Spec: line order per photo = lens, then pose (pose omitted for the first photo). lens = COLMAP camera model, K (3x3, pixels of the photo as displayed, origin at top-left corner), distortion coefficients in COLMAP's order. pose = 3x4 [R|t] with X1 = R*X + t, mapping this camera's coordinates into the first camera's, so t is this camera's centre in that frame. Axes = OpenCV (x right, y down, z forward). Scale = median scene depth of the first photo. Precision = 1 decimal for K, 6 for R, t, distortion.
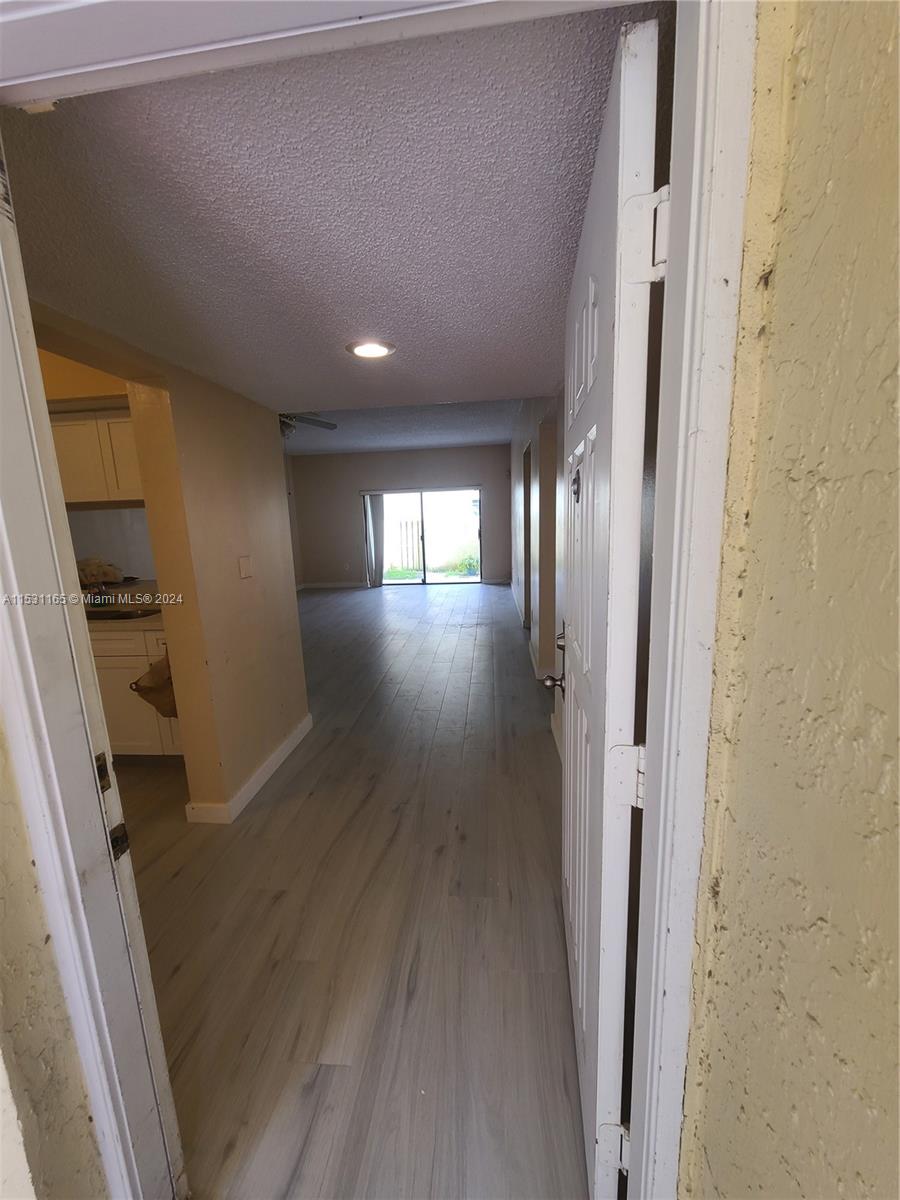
lens RADIAL K [[486.0, 0, 444.7], [0, 486.0, 615.4], [0, 0, 1]] dist [0.001719, -0.002724]
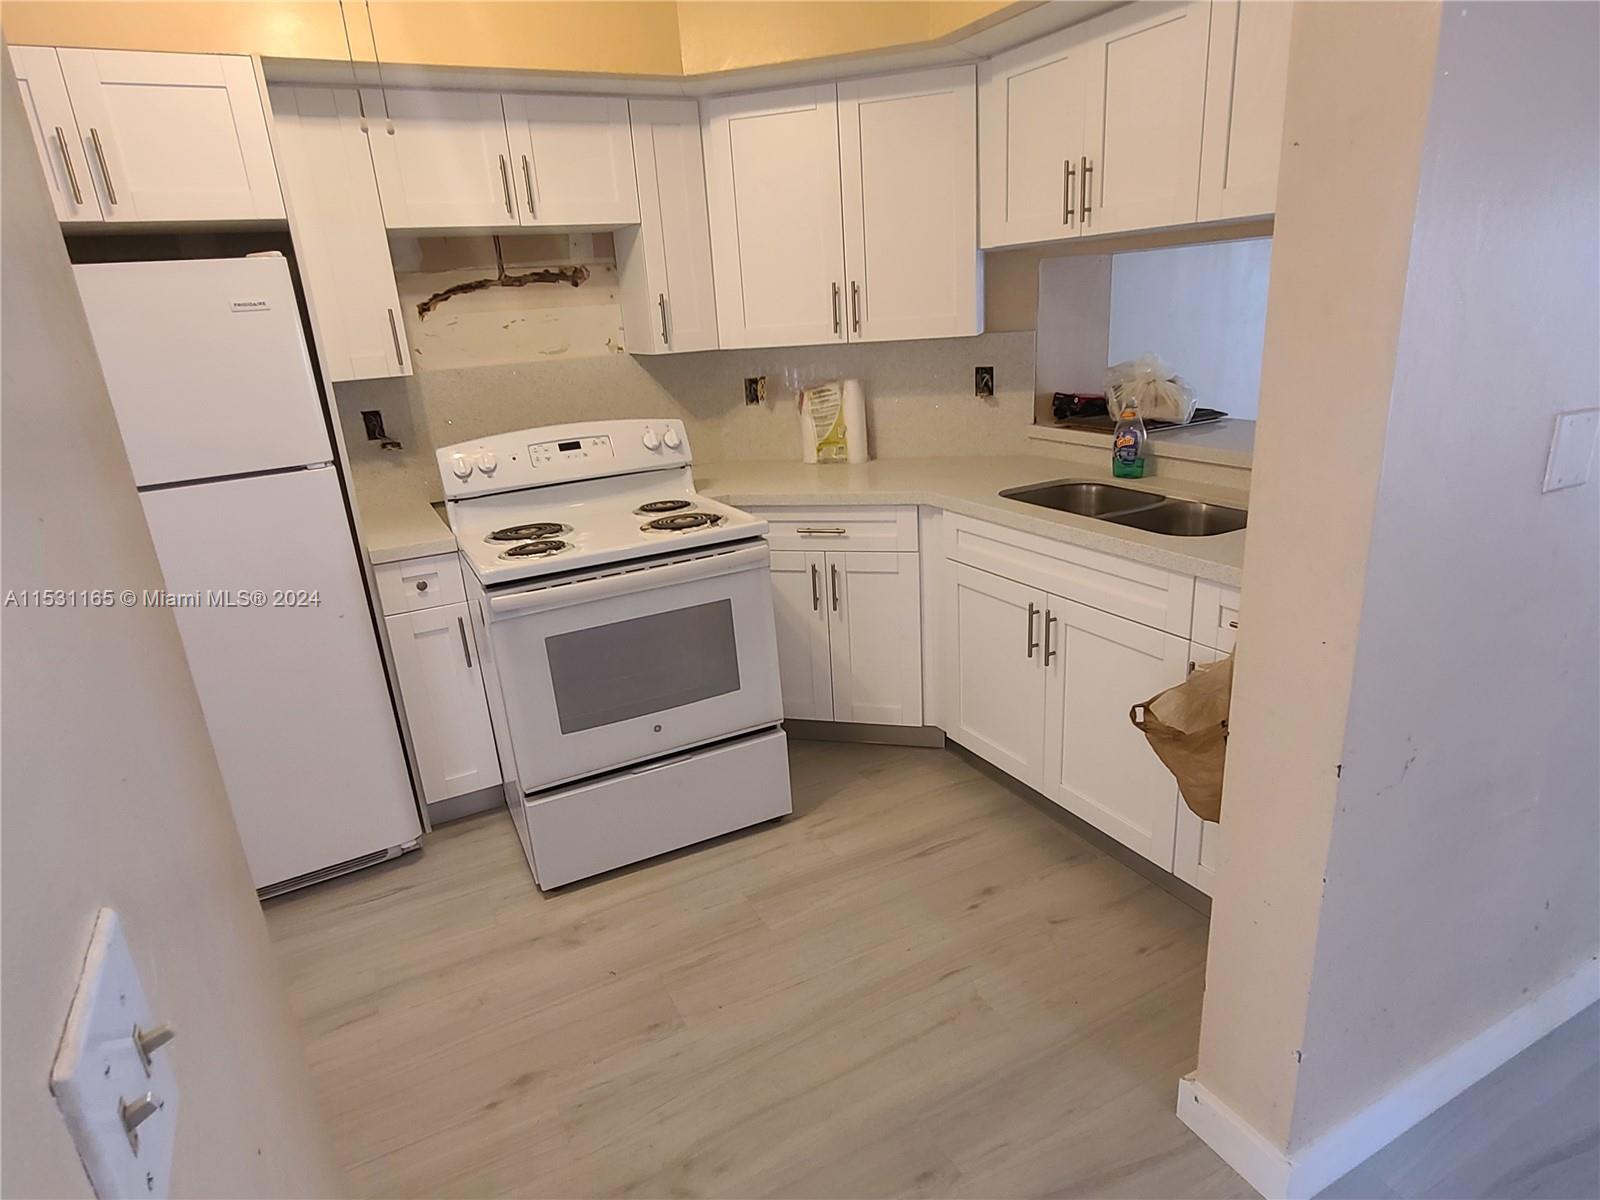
lens RADIAL K [[918.5, 0, 823.4], [0, 918.5, 605.0], [0, 0, 1]] dist [0.001059, -0.000357]
pose [[0.555070, 0.265457, -0.788308, -0.206649], [-0.129119, 0.963720, 0.233609, -0.078769], [0.821721, -0.027884, 0.569207, 0.348345]]
